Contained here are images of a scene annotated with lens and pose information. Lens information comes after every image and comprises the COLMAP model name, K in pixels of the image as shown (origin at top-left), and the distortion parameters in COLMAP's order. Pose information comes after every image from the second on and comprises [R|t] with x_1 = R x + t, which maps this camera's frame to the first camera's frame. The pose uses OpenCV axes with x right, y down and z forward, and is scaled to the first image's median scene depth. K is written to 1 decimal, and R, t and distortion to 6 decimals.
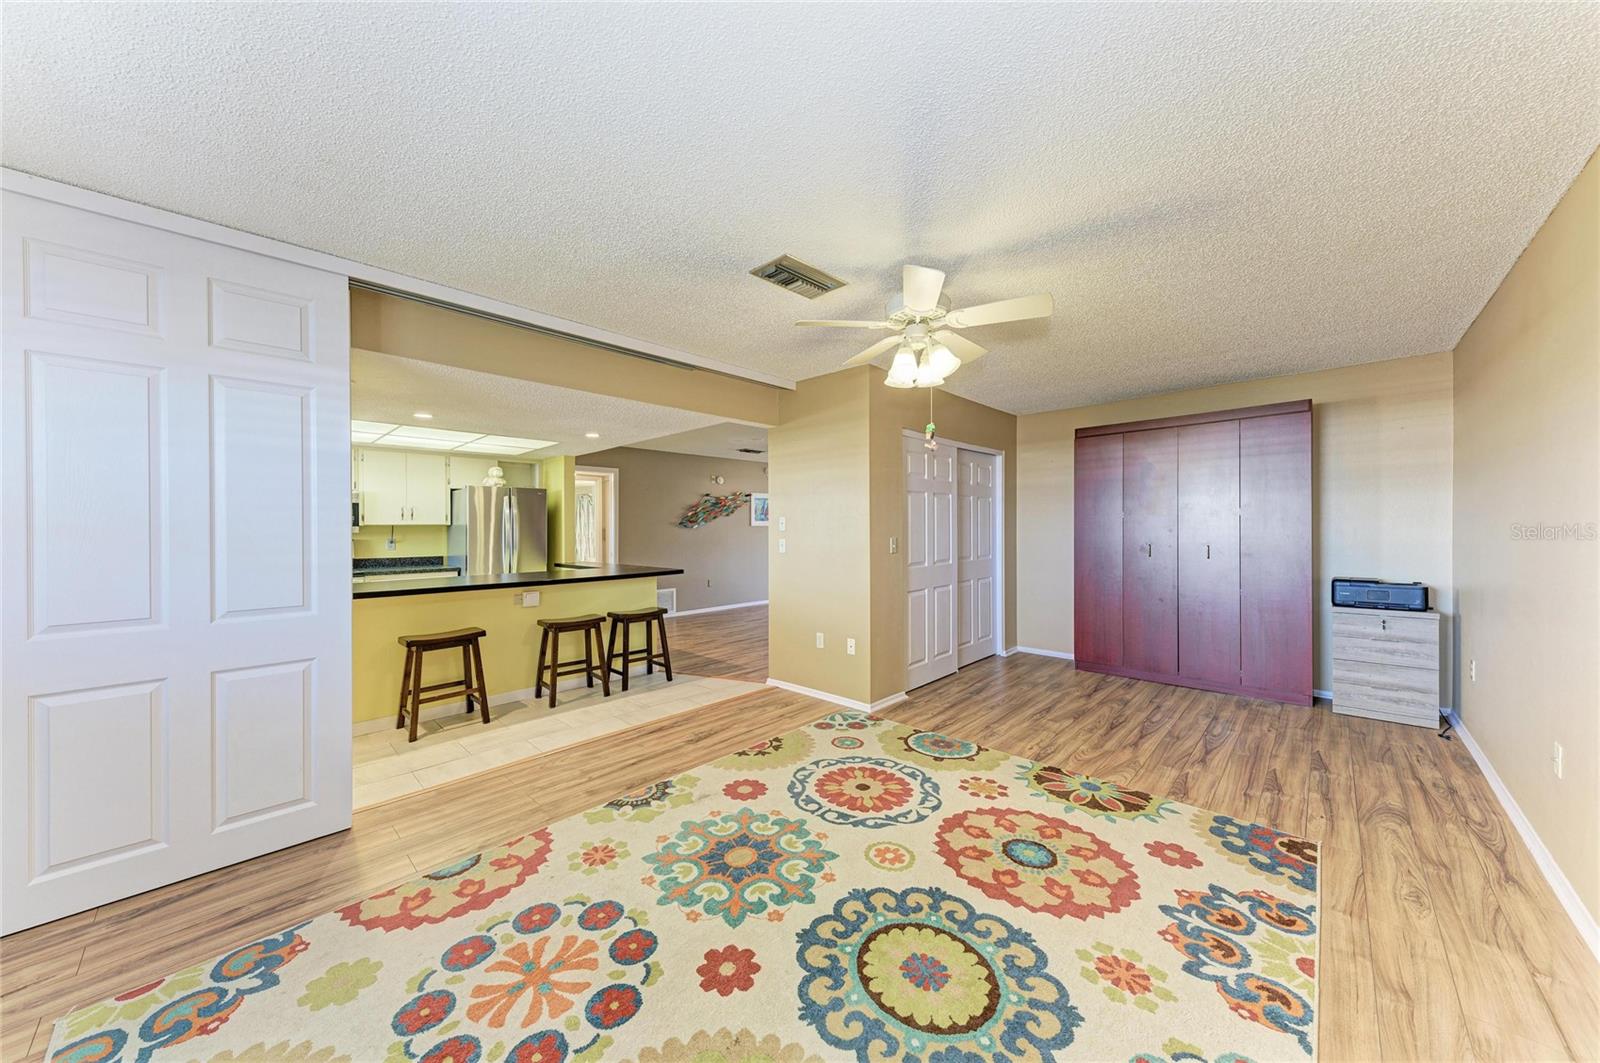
lens RADIAL K [[545.5, 0, 799.8], [0, 545.5, 528.5], [0, 0, 1]] dist [0.017936, -0.003187]
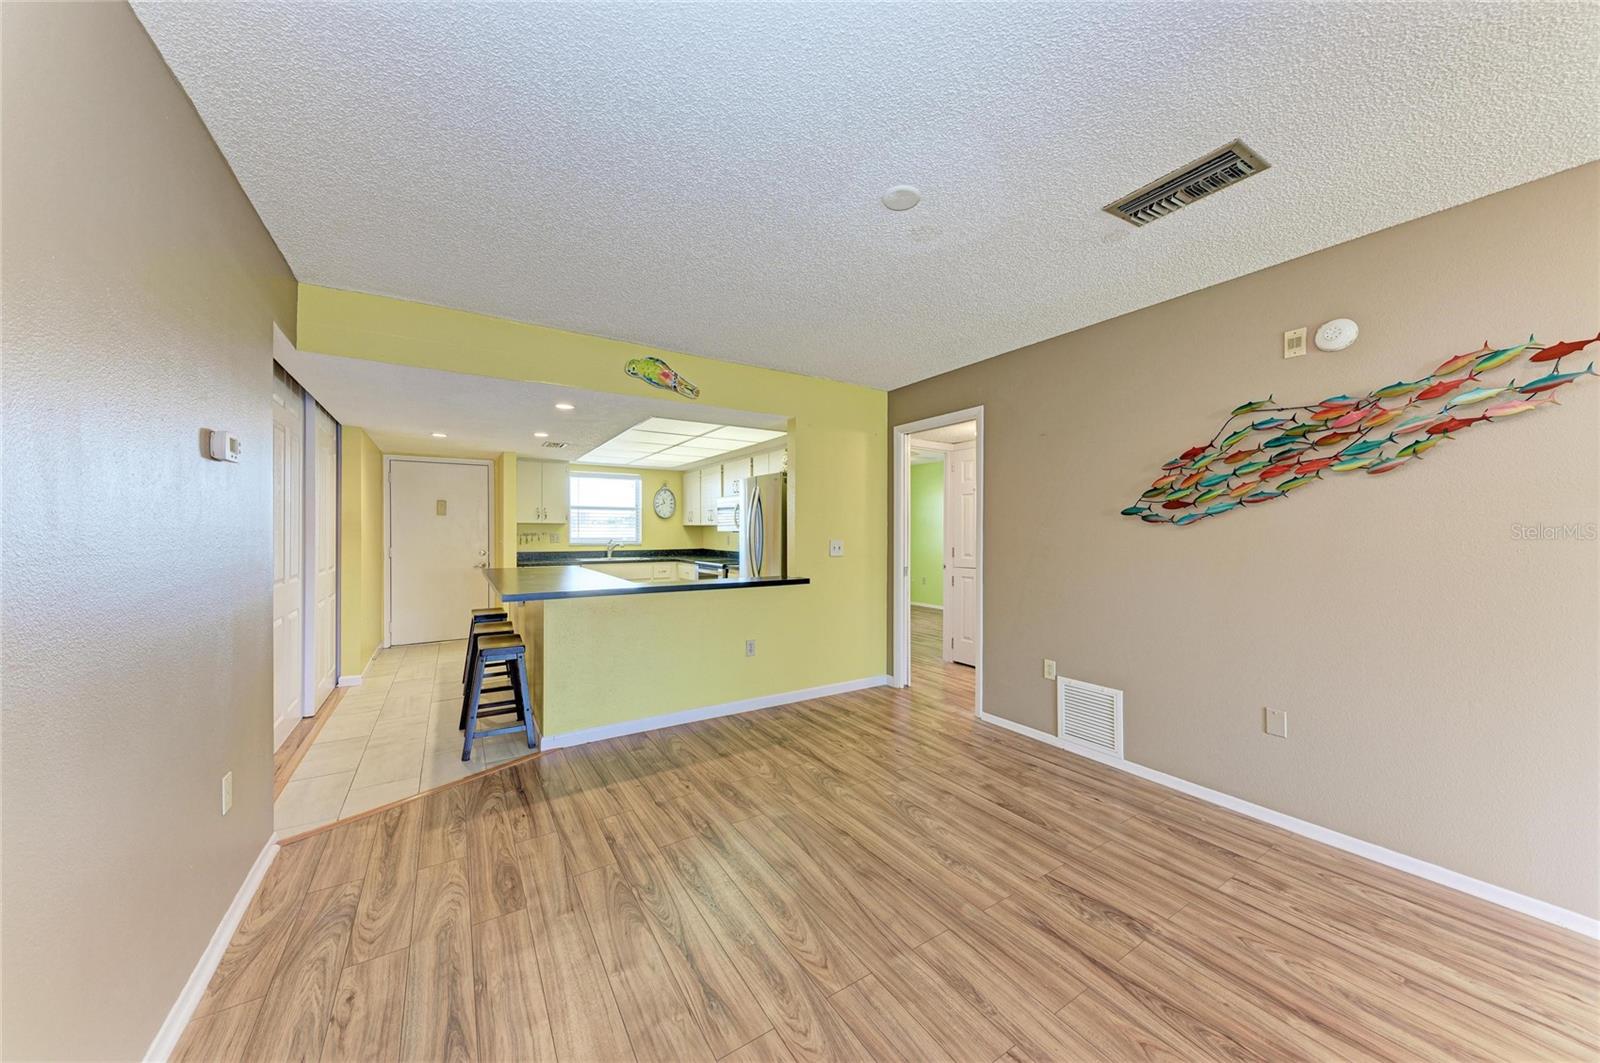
lens RADIAL K [[545.5, 0, 801.1], [0, 545.5, 537.3], [0, 0, 1]] dist [0.017936, -0.003187]
pose [[-0.234682, 0.017301, -0.971918, 0.585167], [-0.000718, 0.999838, 0.017972, 0.003613], [0.972072, 0.004915, -0.234631, 2.937809]]
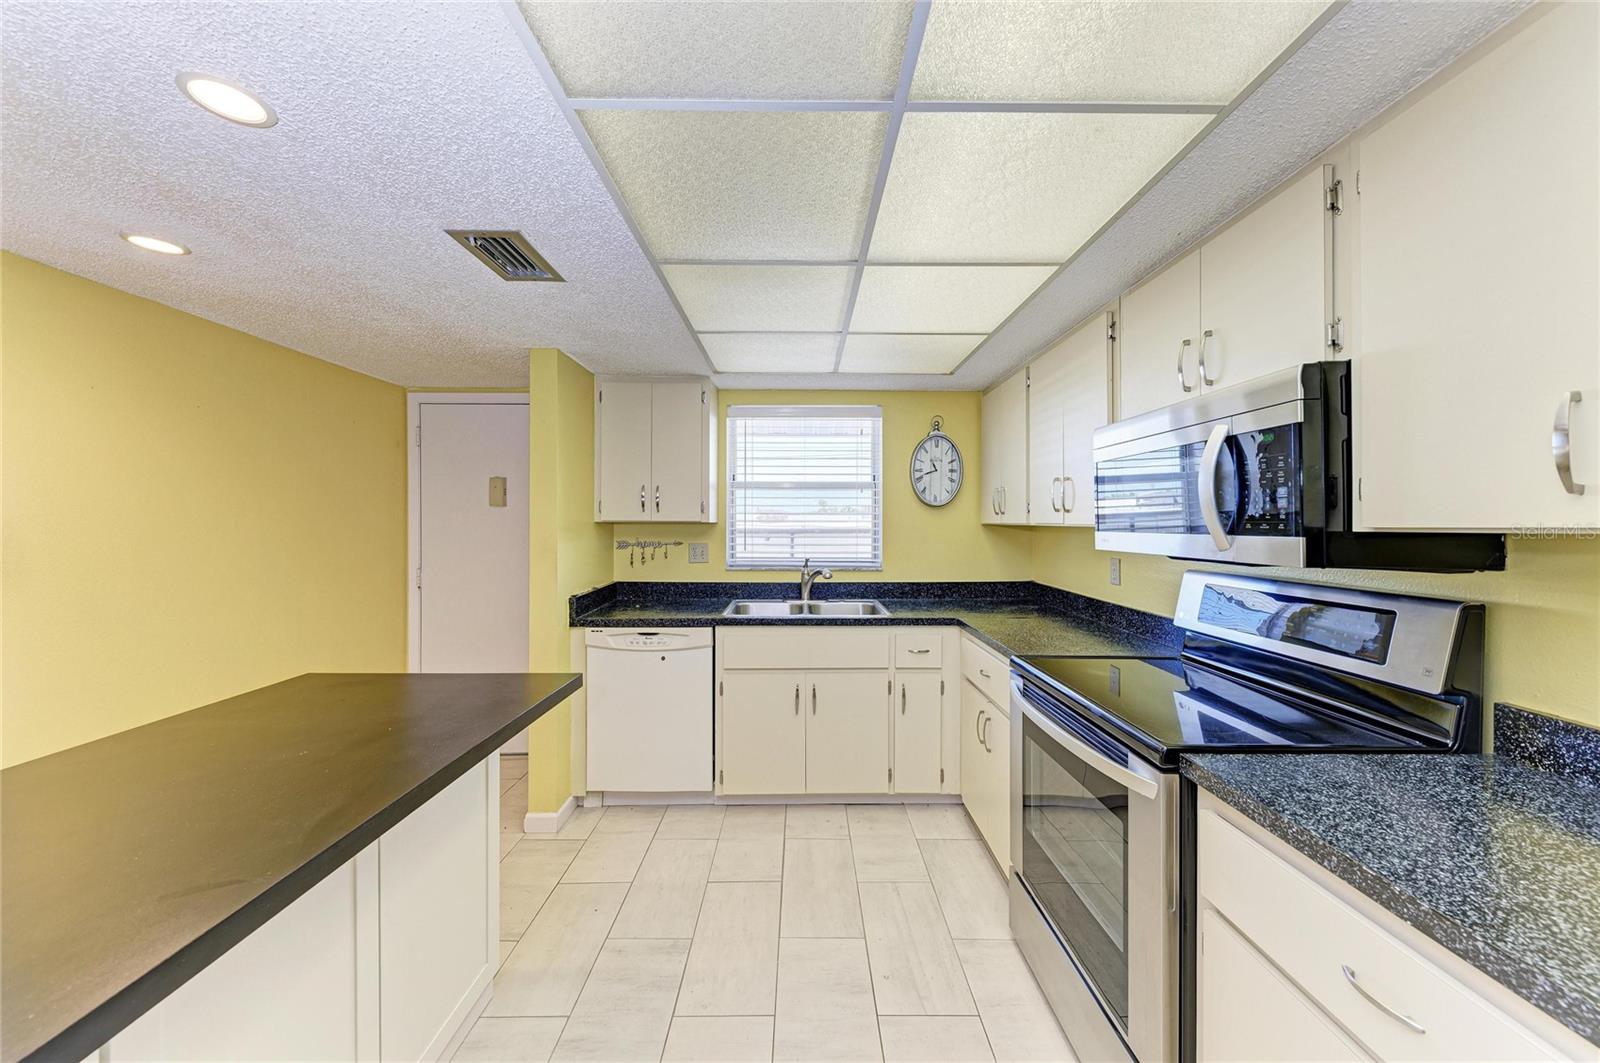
lens RADIAL K [[545.5, 0, 816.1], [0, 545.5, 522.7], [0, 0, 1]] dist [0.017936, -0.003187]
pose [[-0.701953, 0.011402, -0.712132, -1.115342], [0.005649, 0.999930, 0.010442, -0.024431], [0.712201, 0.003307, -0.701968, 2.170563]]
